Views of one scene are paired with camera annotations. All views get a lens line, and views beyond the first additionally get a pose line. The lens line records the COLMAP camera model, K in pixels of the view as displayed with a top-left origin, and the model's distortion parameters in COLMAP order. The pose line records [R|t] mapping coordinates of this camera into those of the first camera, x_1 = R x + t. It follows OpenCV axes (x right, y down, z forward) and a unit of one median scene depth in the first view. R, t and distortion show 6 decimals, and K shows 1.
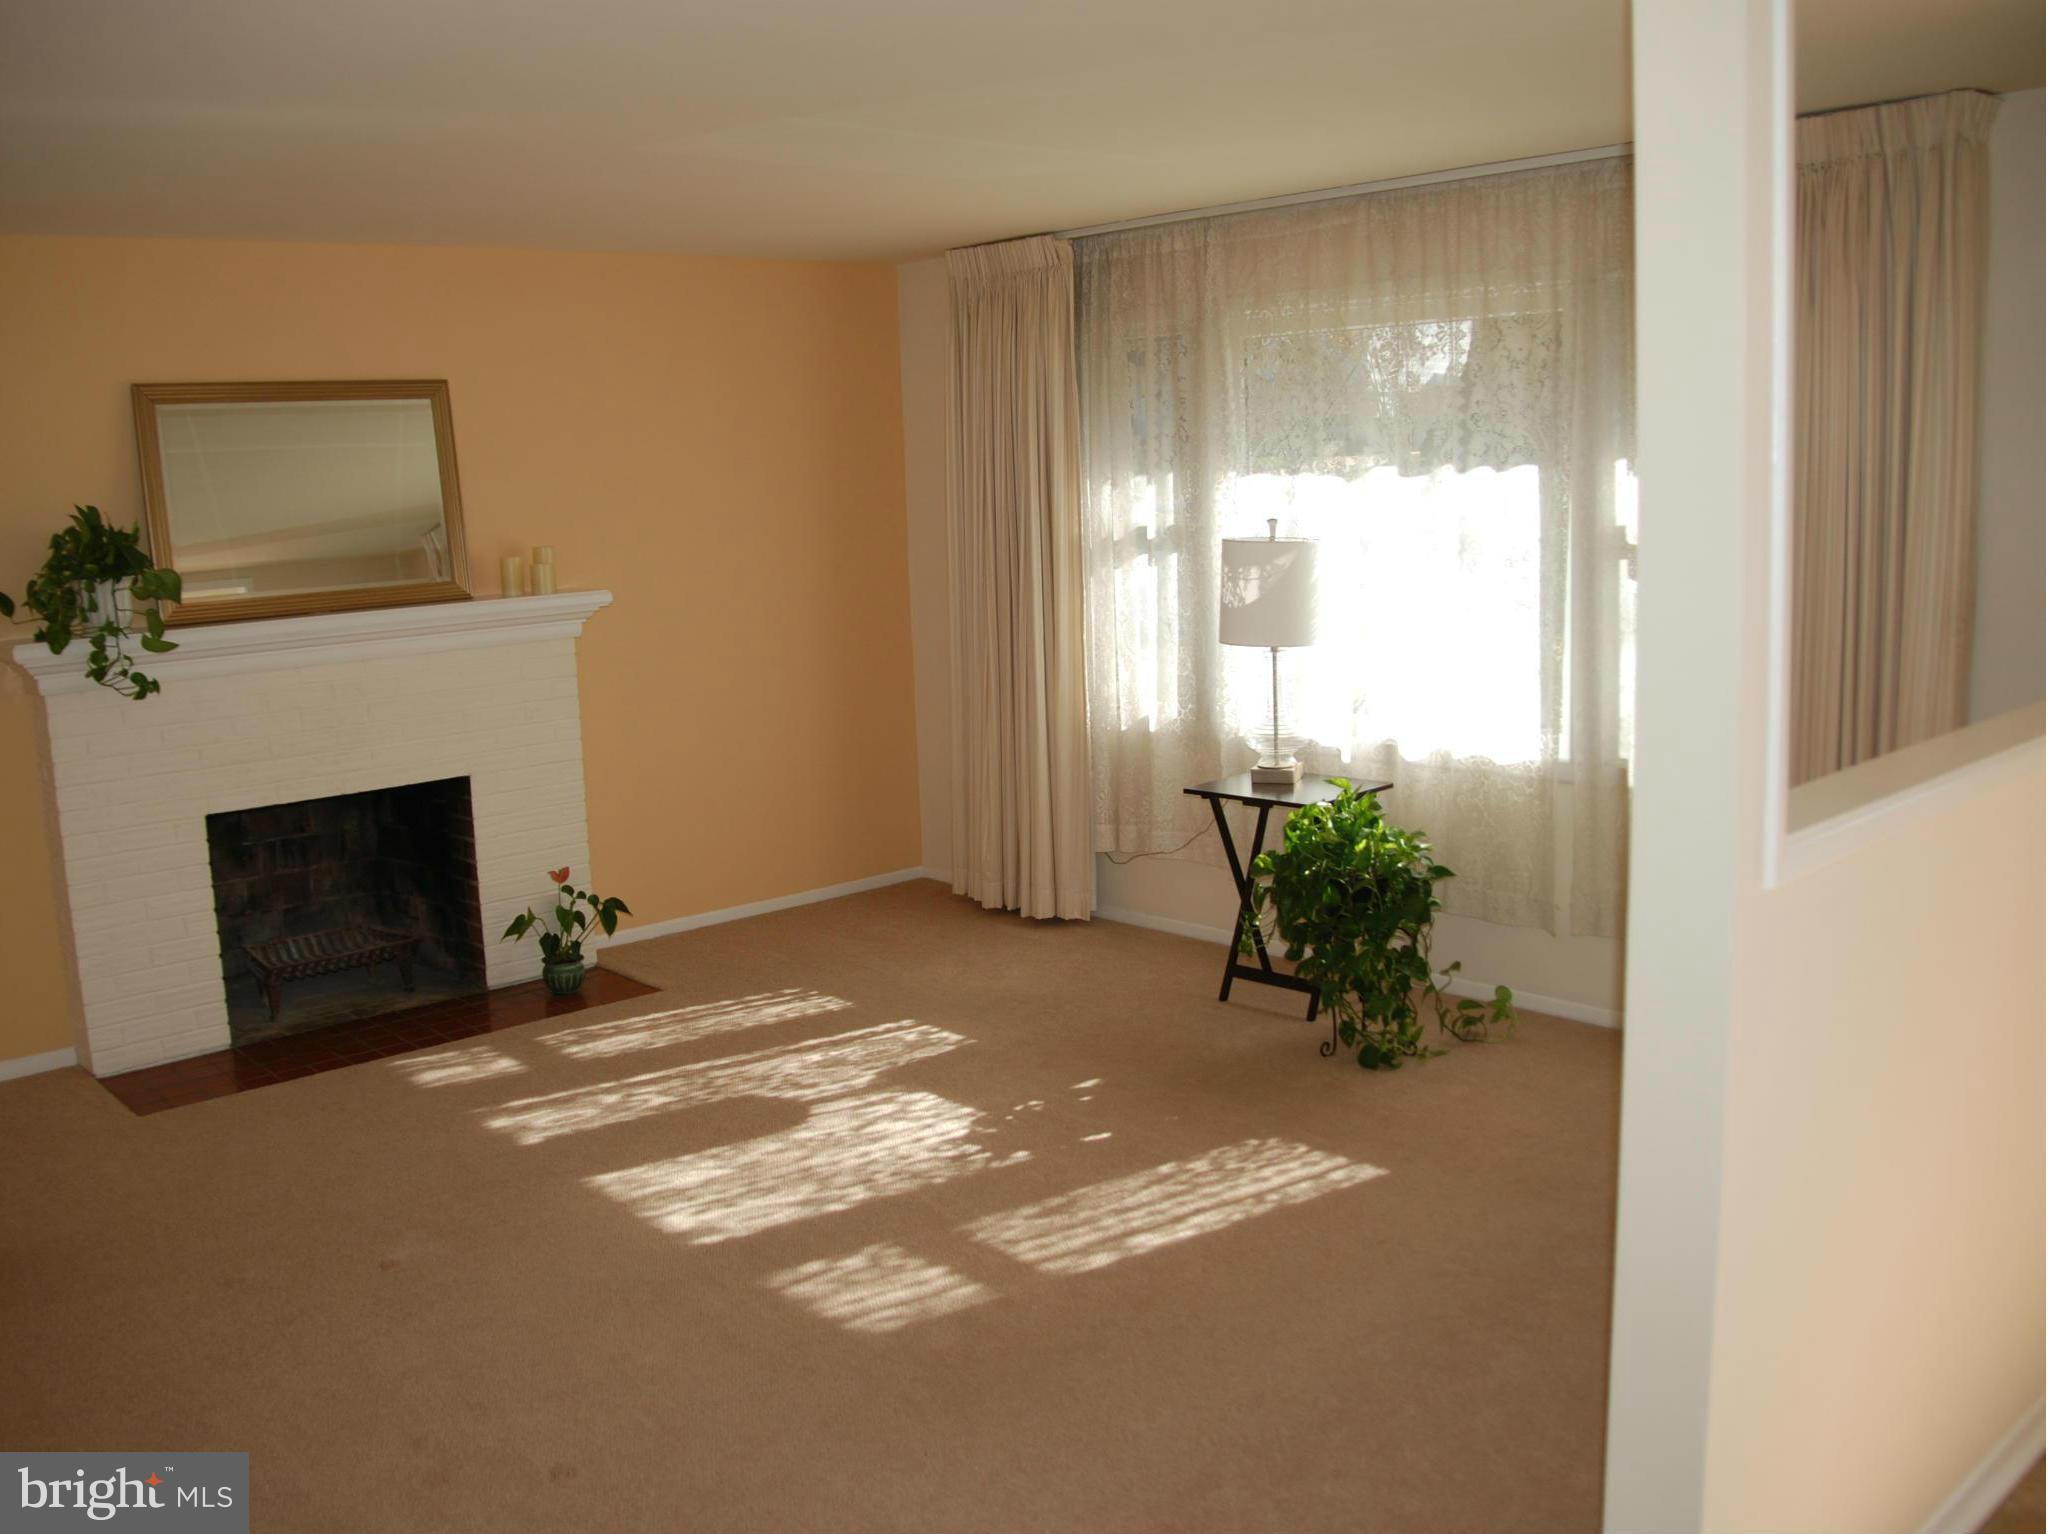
lens RADIAL K [[1771.7, 0, 1010.5], [0, 1771.7, 739.8], [0, 0, 1]] dist [-0.161267, 0.085892]
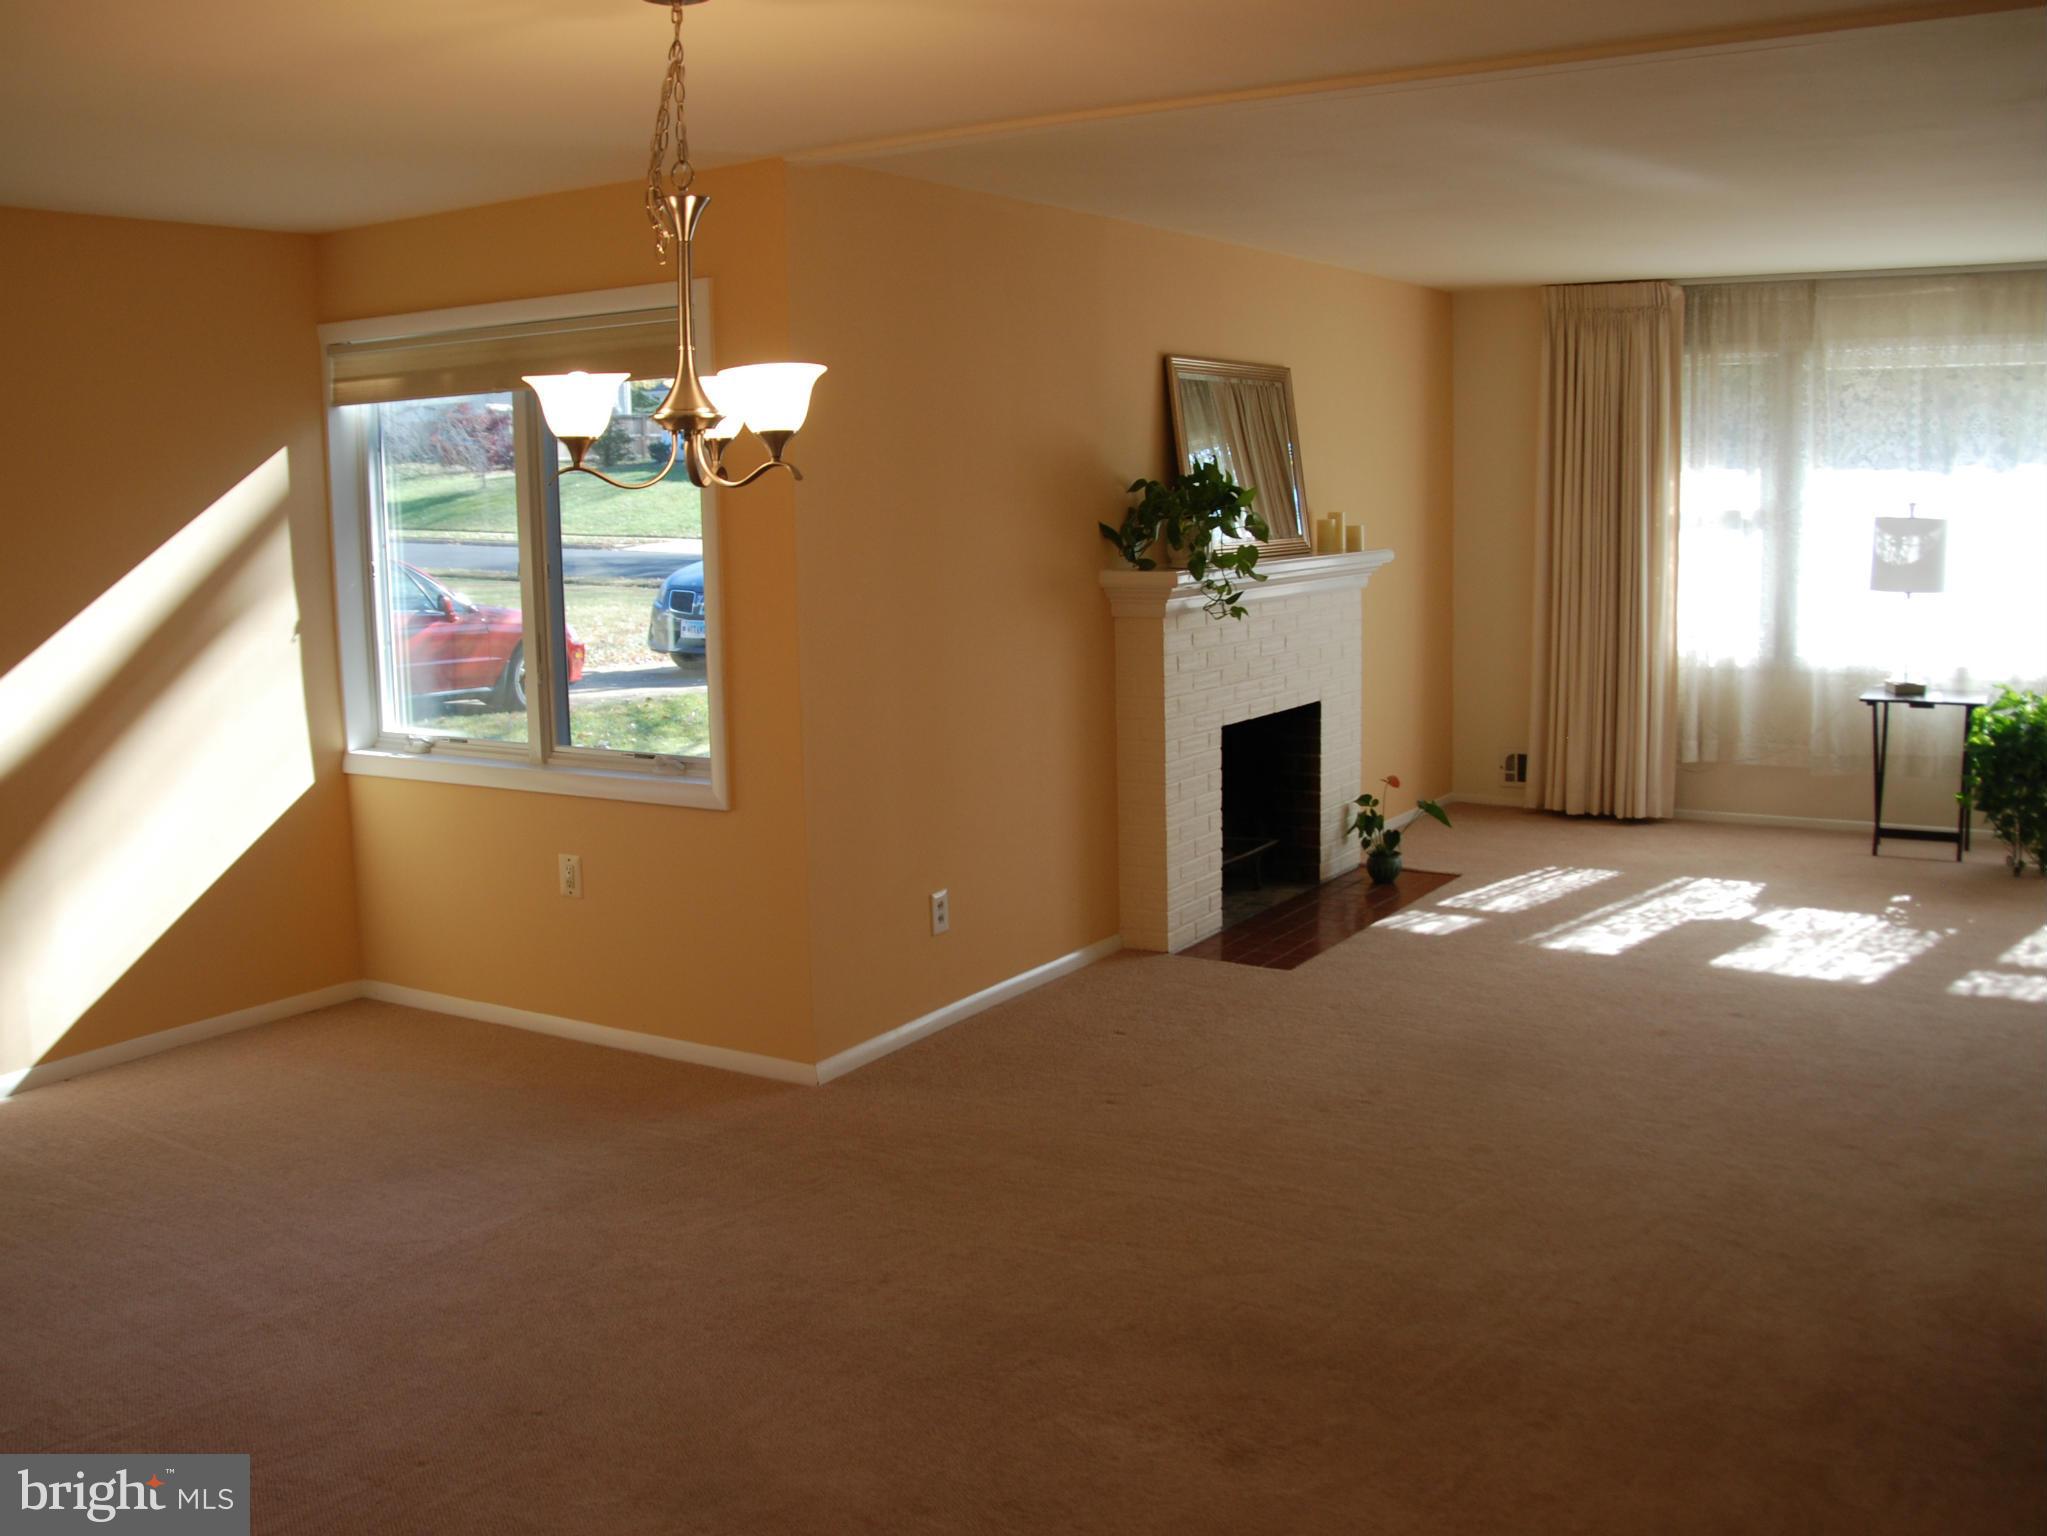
lens RADIAL K [[1770.8, 0, 1010.0], [0, 1770.8, 740.9], [0, 0, 1]] dist [-0.161267, 0.085892]
pose [[0.974886, -0.020269, 0.221779, -0.854316], [0.024462, 0.999570, -0.016176, 0.067169], [-0.221355, 0.021195, 0.974963, -0.143212]]
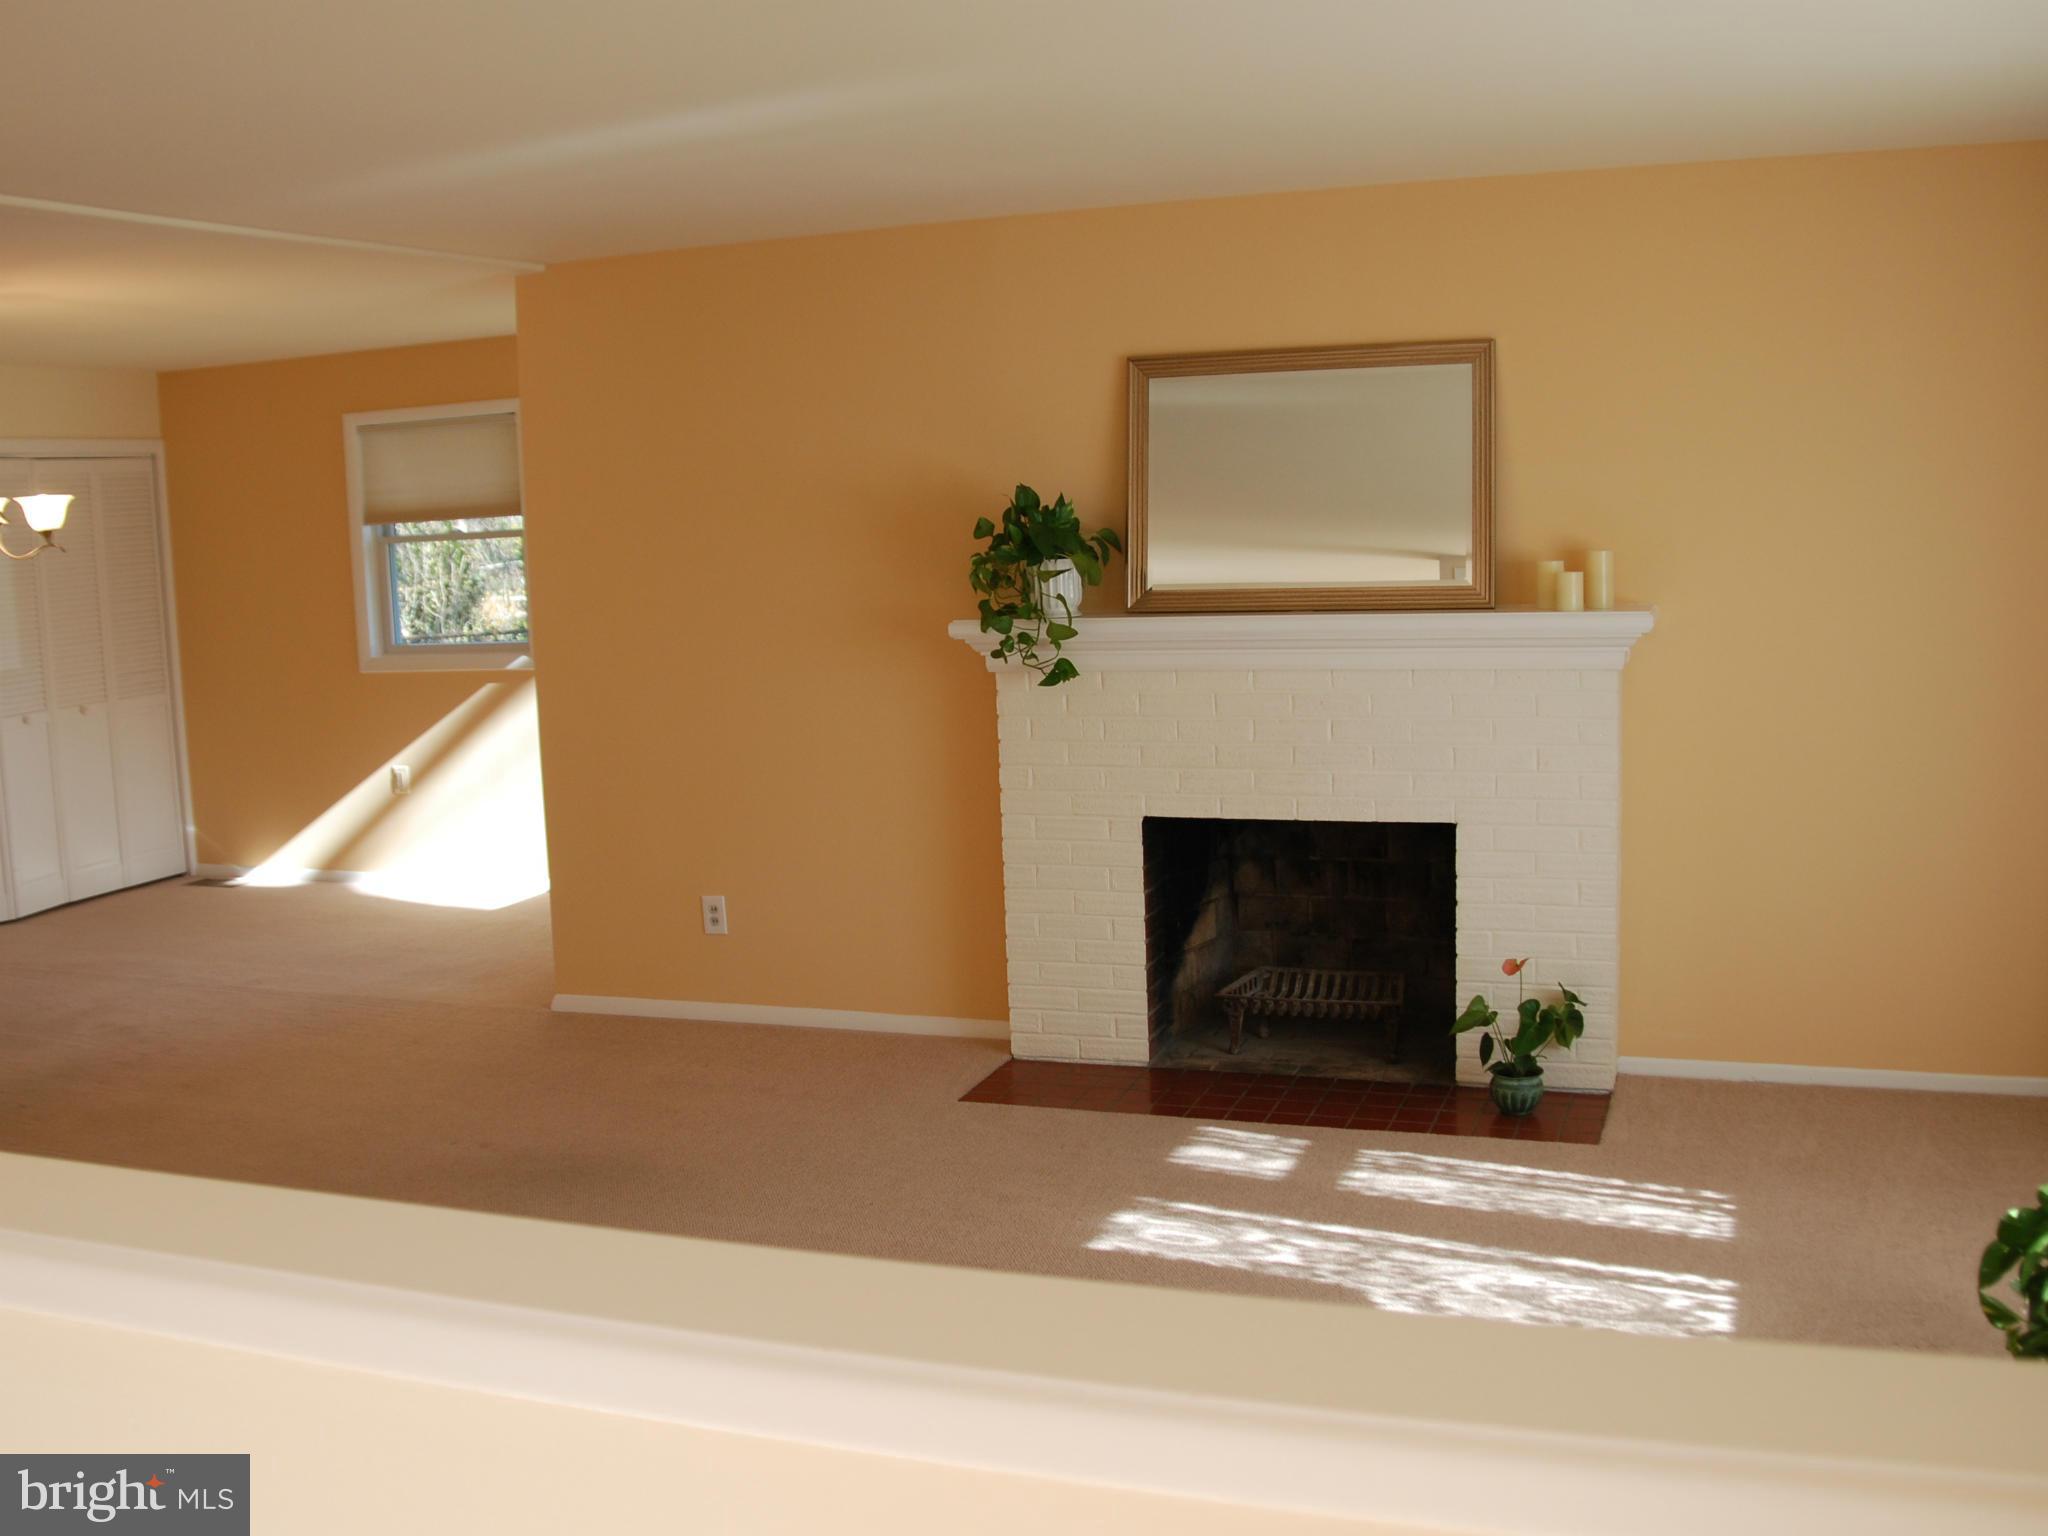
lens RADIAL K [[2067.4, 0, 1024.0], [0, 2067.4, 768.0], [0, 0, 1]] dist [-0.176690, 0.022864]
pose [[0.464242, 0.138637, -0.874791, 0.472030], [-0.112958, 0.988876, 0.096772, -0.082137], [0.878476, 0.053889, 0.474738, 0.393524]]
